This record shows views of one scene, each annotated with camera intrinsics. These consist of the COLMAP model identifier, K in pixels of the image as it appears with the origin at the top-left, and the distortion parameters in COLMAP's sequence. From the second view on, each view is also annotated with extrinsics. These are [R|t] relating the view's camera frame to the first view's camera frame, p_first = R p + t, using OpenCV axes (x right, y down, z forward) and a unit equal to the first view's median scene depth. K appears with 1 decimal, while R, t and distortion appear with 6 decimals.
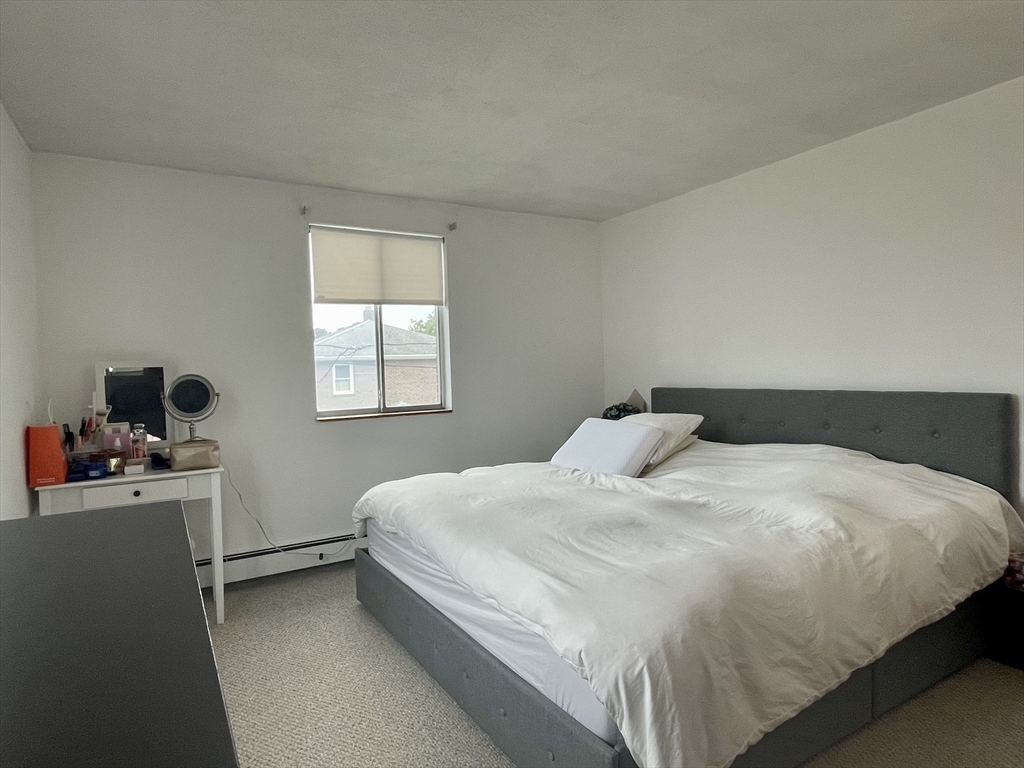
lens RADIAL K [[591.2, 0, 510.6], [0, 591.2, 386.5], [0, 0, 1]] dist [0.000424, -0.003930]
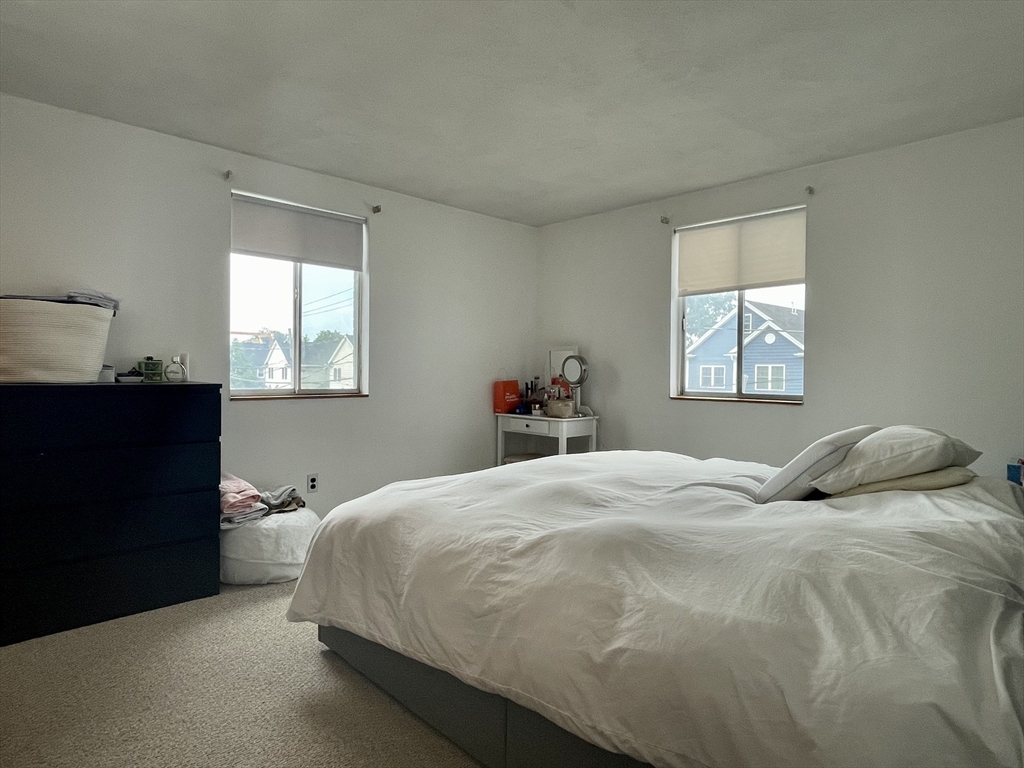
lens RADIAL K [[591.2, 0, 510.7], [0, 591.2, 380.1], [0, 0, 1]] dist [0.000424, -0.003930]
pose [[0.226280, 0.048862, -0.972836, 0.755204], [-0.045384, 0.998185, 0.039579, -0.009226], [0.973004, 0.035195, 0.228087, 0.441355]]
